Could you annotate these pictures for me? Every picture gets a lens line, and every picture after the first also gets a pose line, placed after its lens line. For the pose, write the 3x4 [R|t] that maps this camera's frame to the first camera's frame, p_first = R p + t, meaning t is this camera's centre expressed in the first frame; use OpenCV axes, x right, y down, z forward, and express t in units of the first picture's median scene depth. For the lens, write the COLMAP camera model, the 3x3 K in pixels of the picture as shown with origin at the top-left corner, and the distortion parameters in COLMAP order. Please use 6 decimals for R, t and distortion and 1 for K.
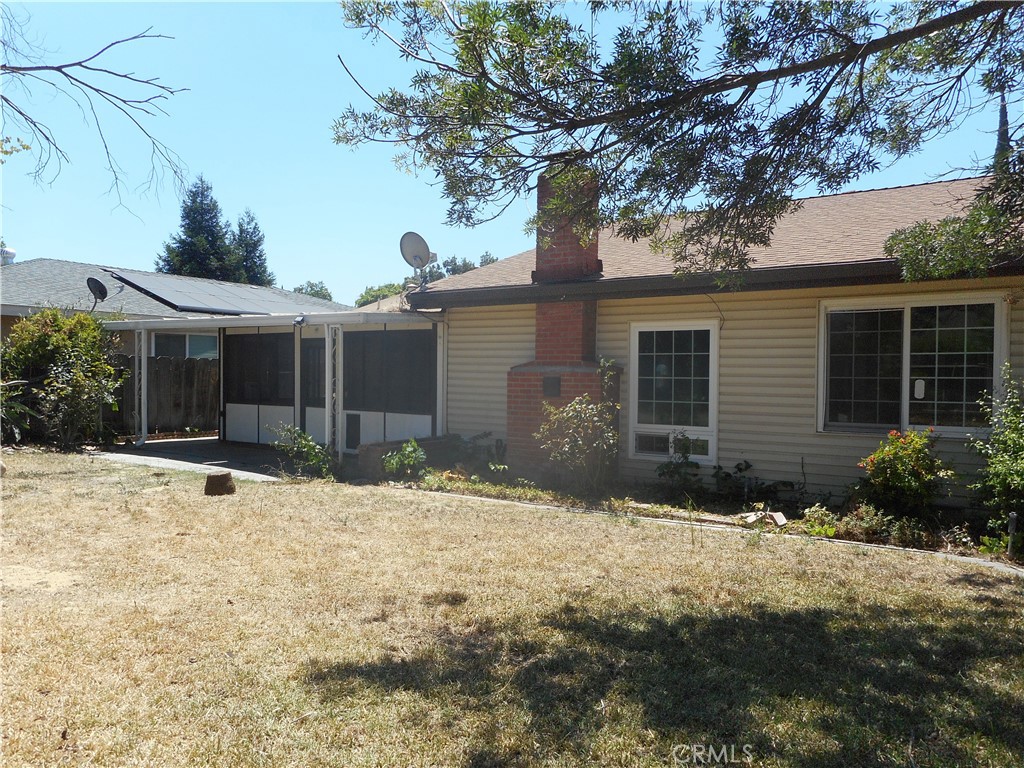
lens RADIAL K [[768.0, 0, 512.0], [0, 768.0, 384.0], [0, 0, 1]] dist [-0.030079, -0.000905]
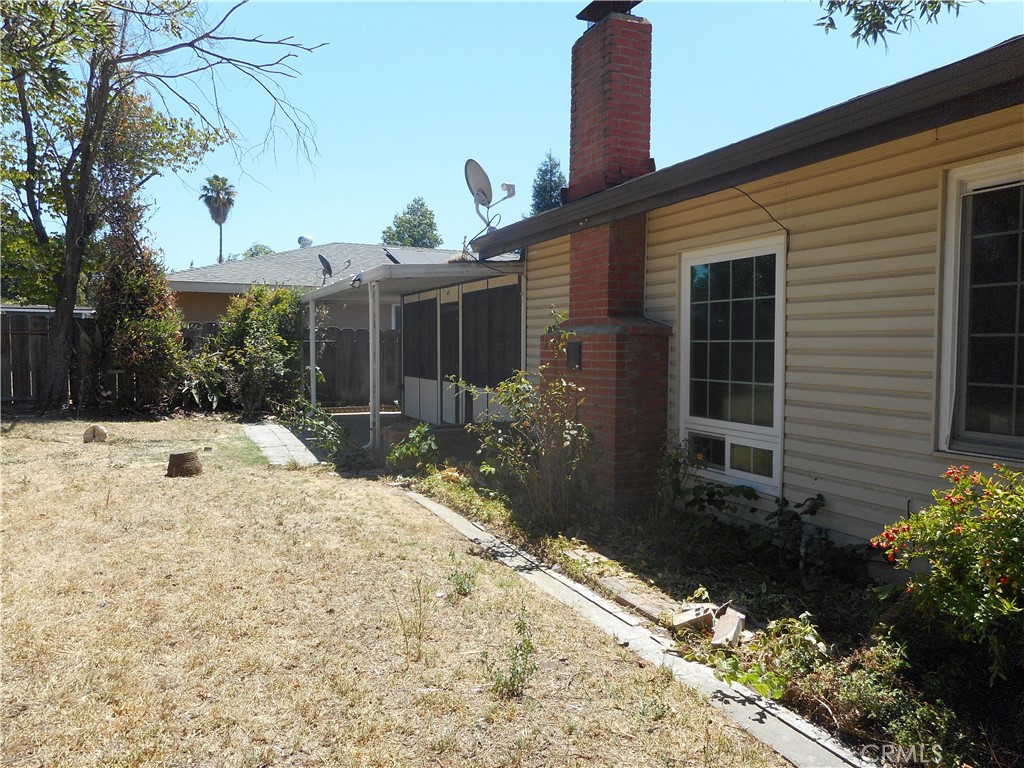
lens RADIAL K [[768.0, 0, 512.0], [0, 768.0, 384.0], [0, 0, 1]] dist [-0.030079, -0.000905]
pose [[0.854591, 0.019761, -0.518926, 0.379745], [-0.003779, 0.999486, 0.031836, 0.006873], [0.519288, -0.025246, 0.854226, 0.418055]]
